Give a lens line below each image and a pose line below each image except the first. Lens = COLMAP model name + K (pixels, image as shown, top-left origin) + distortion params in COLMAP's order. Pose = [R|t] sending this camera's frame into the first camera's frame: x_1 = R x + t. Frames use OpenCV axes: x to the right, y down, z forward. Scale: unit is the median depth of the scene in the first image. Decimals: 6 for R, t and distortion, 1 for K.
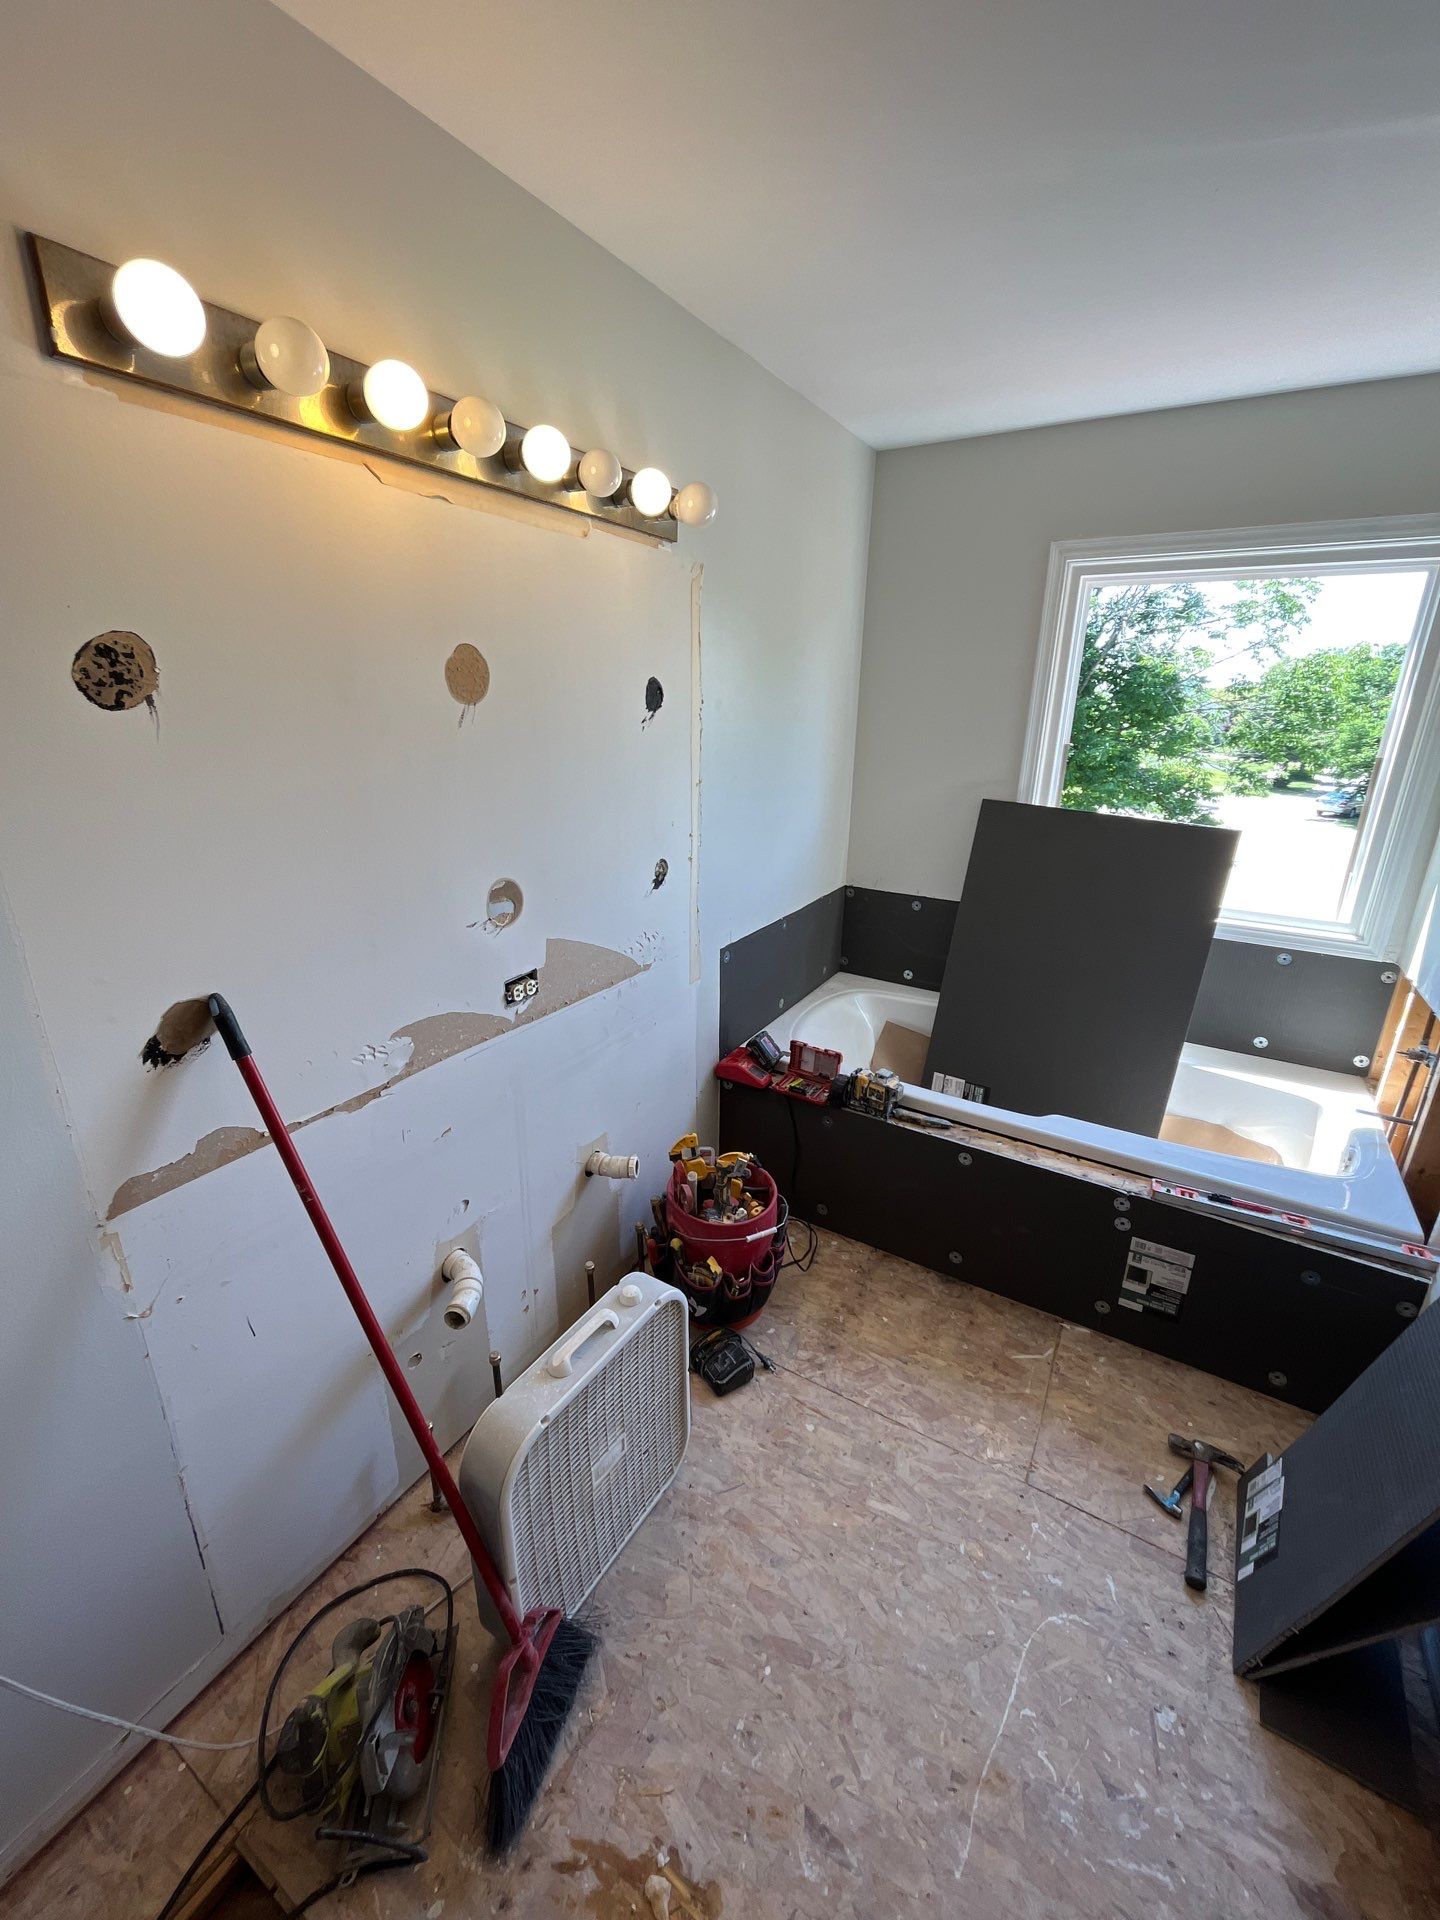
lens RADIAL K [[783.8, 0, 721.1], [0, 783.8, 960.9], [0, 0, 1]] dist [0.003133, 0.000511]
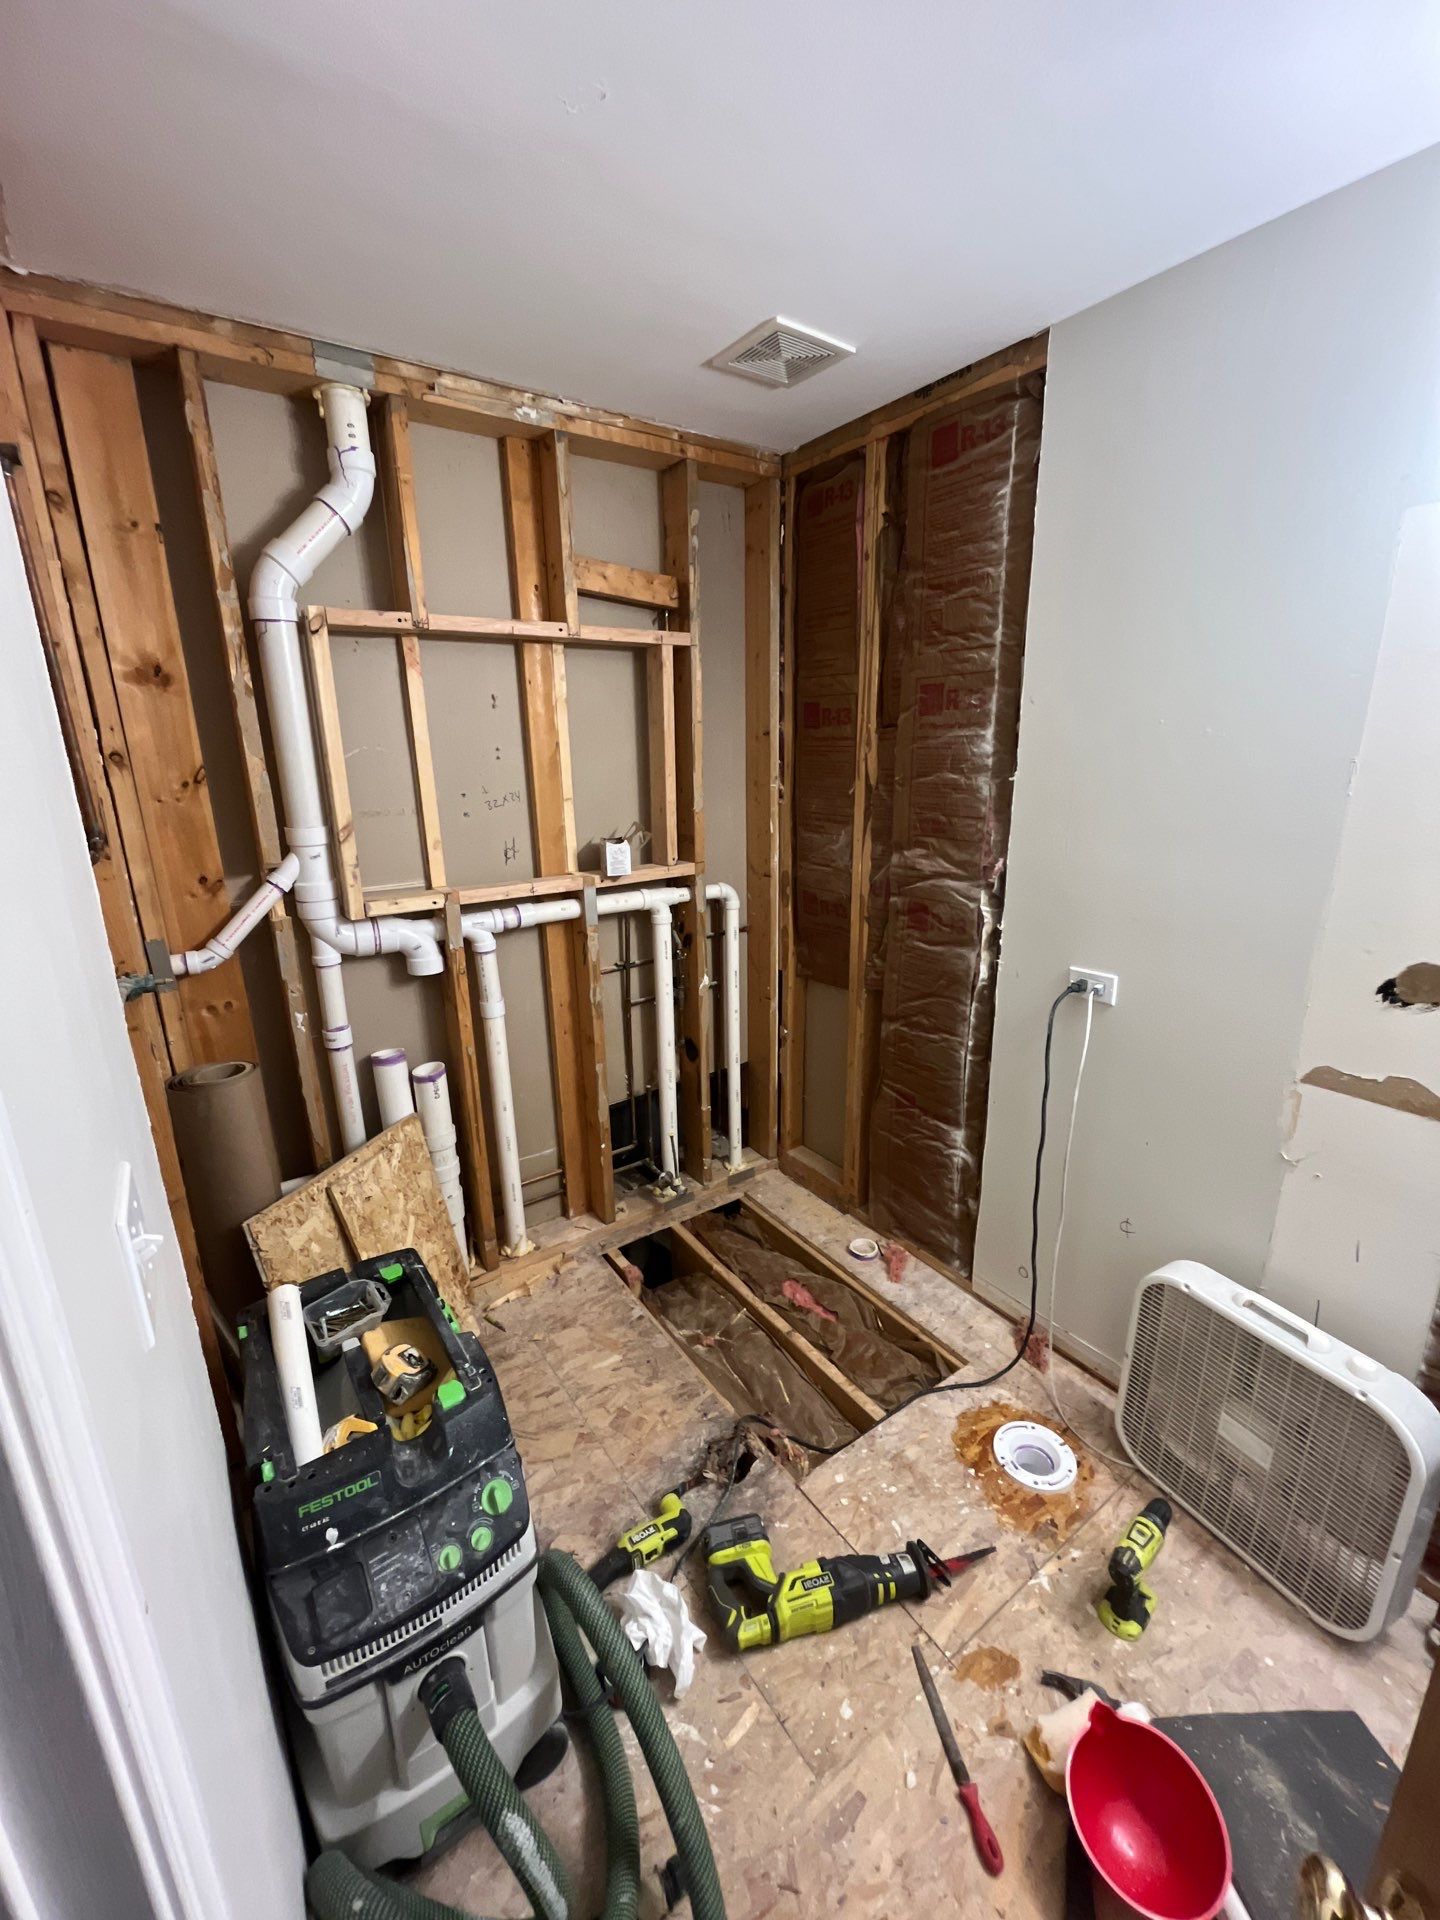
lens RADIAL K [[783.8, 0, 716.1], [0, 783.8, 955.2], [0, 0, 1]] dist [0.003133, 0.000511]
pose [[-0.410336, 0.230906, -0.882217, 0.791176], [-0.290875, 0.883741, 0.366596, -0.080072], [0.864301, 0.407043, -0.295466, 0.377541]]
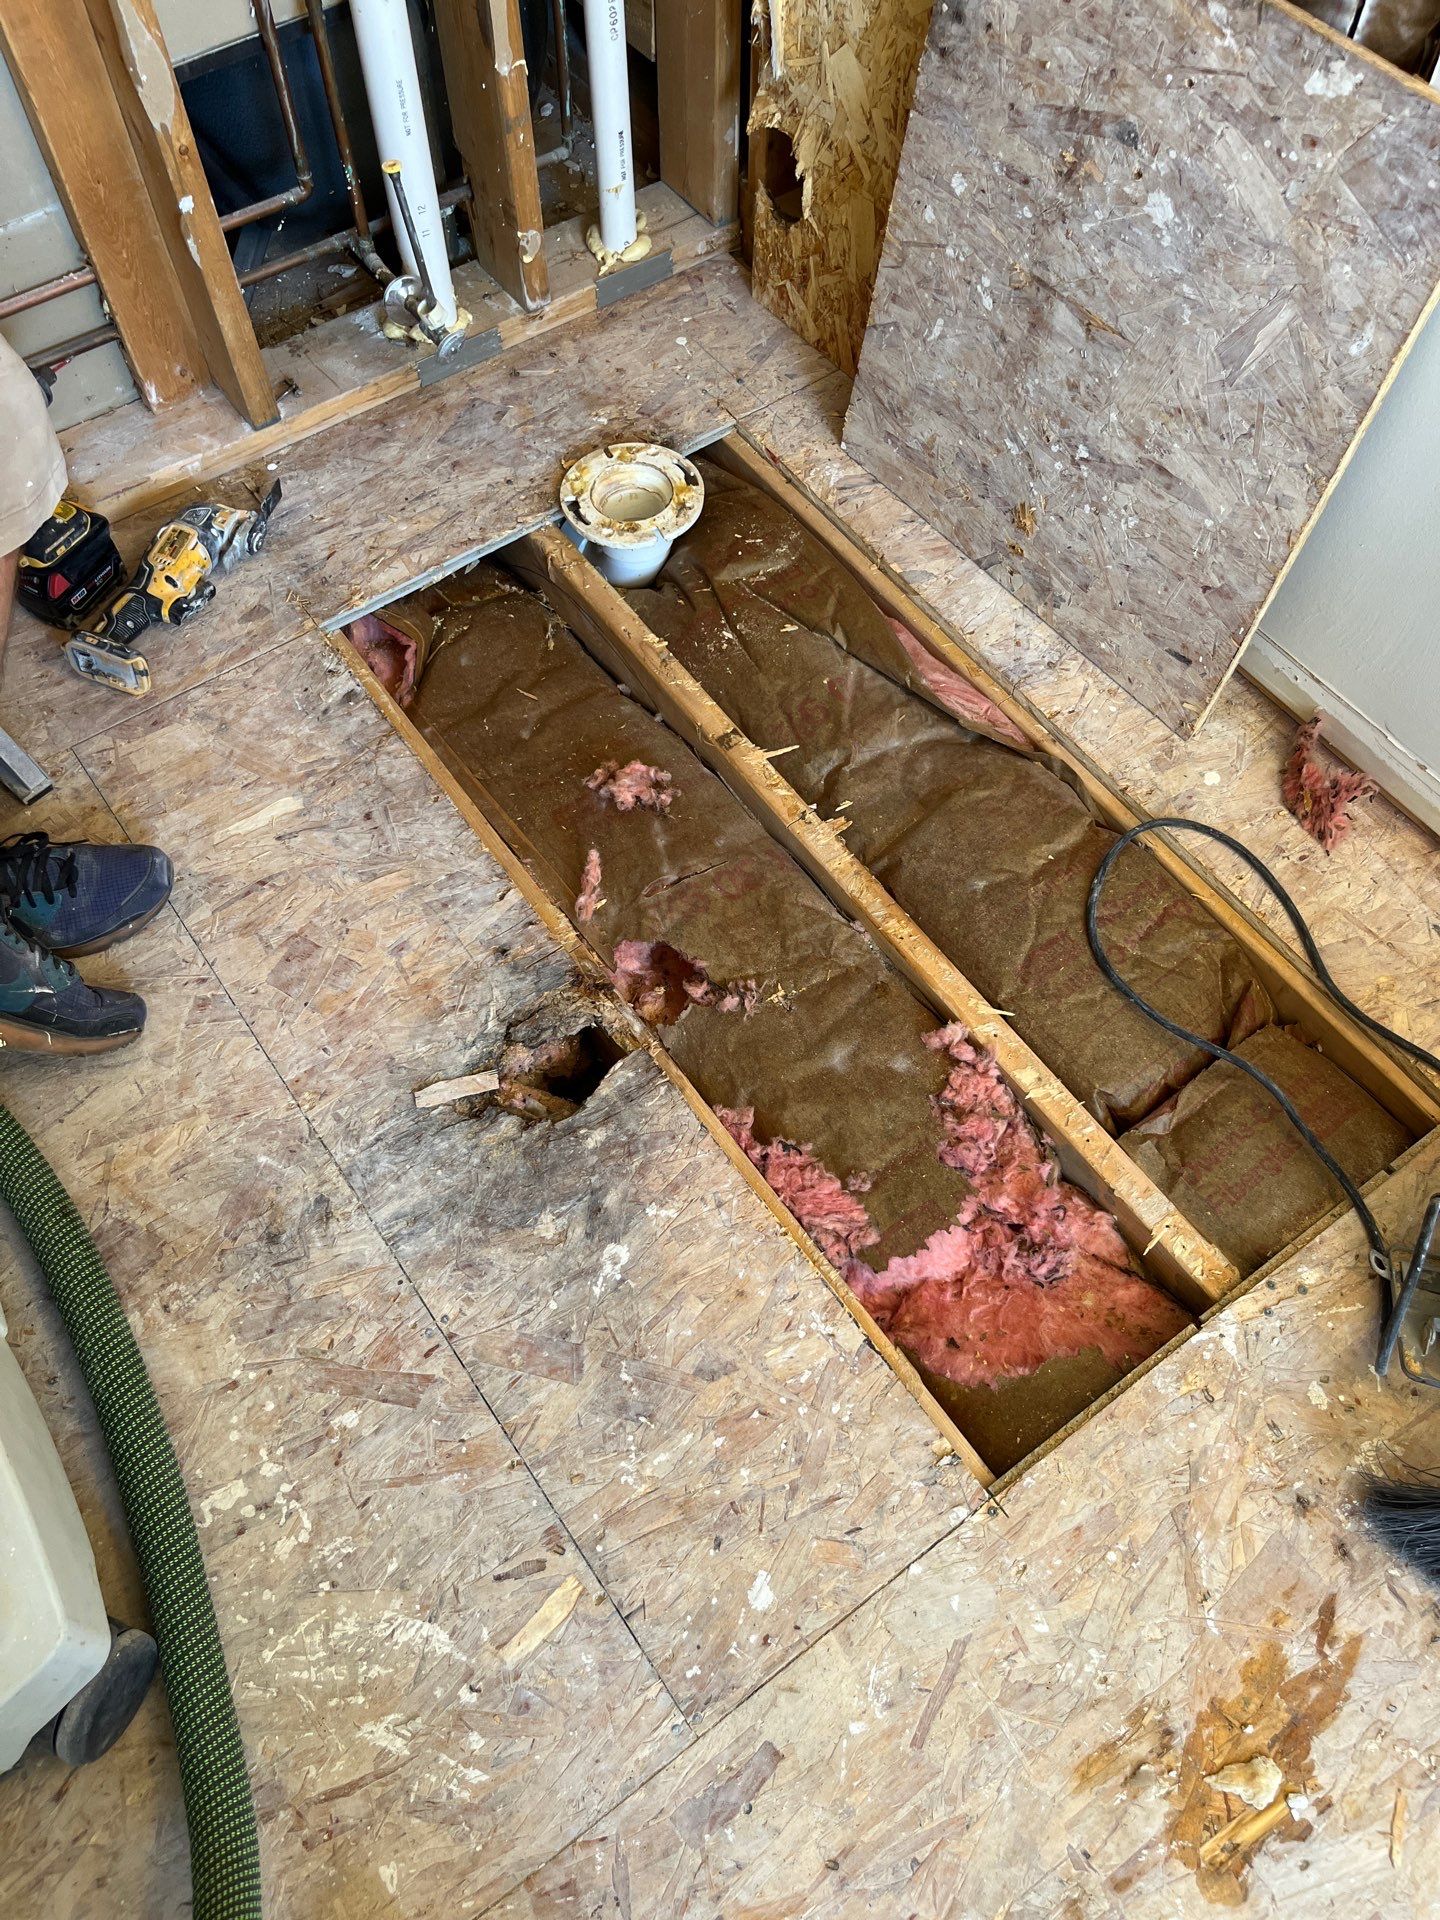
lens RADIAL K [[1477.9, 0, 719.7], [0, 1477.9, 964.2], [0, 0, 1]] dist [0.038227, -0.045126]
pose [[-0.396475, 0.784373, -0.477039, 0.111950], [-0.314198, 0.372309, 0.873307, 0.200814], [0.862605, 0.496129, 0.098837, 0.304479]]
